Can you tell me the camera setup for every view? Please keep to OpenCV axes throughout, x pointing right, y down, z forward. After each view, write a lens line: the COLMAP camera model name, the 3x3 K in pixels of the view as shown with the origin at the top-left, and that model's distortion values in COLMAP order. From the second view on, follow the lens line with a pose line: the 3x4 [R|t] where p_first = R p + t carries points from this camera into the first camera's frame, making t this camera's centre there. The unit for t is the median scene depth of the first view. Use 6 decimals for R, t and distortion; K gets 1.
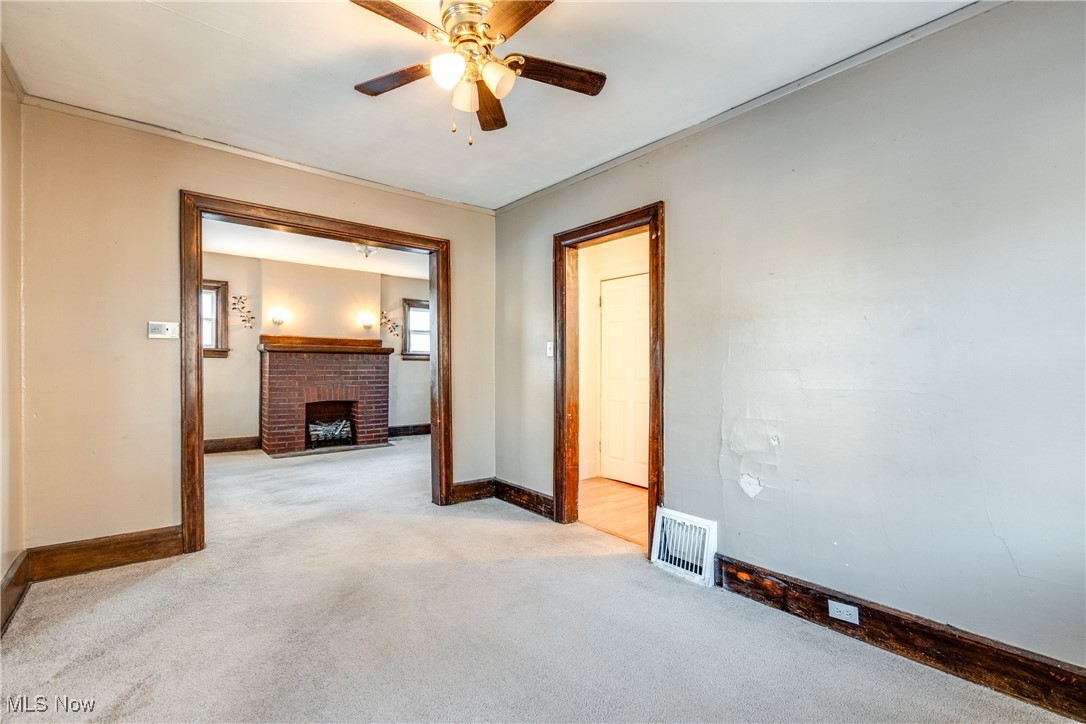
lens RADIAL K [[485.7, 0, 543.0], [0, 485.7, 362.0], [0, 0, 1]] dist [-0.001638, 0.000371]
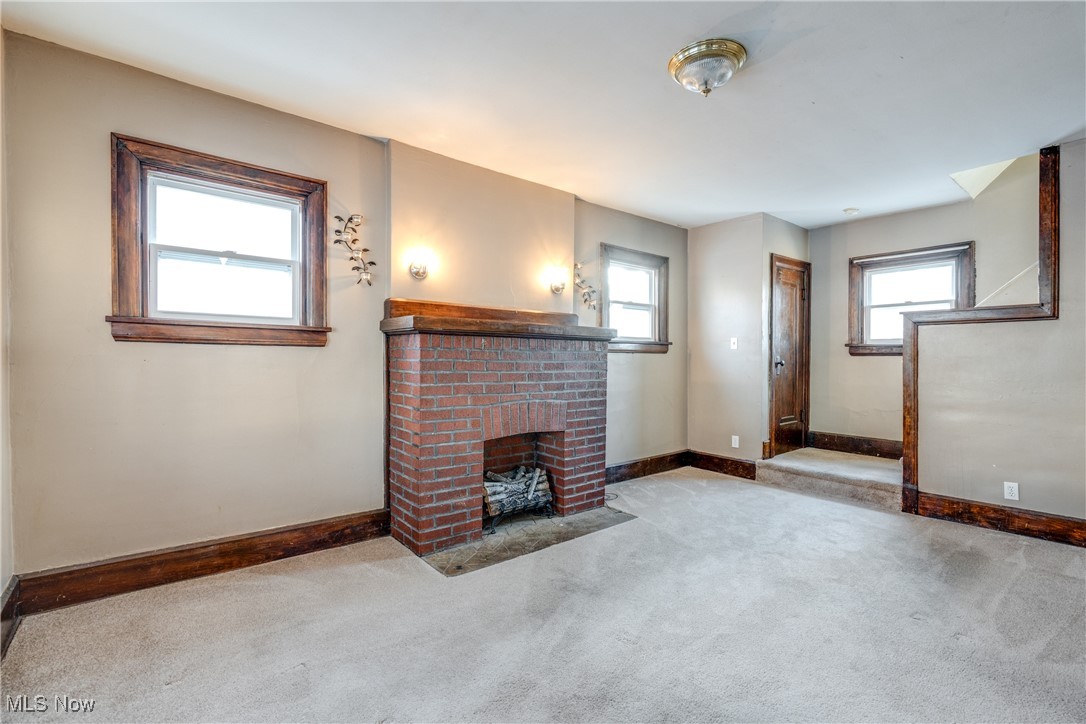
lens RADIAL K [[485.7, 0, 543.0], [0, 485.7, 362.0], [0, 0, 1]] dist [-0.001638, 0.000371]
pose [[0.999953, -0.001530, -0.009559, -0.410969], [0.001654, 0.999914, 0.012988, 0.000558], [0.009539, -0.013003, 0.999870, 0.502878]]
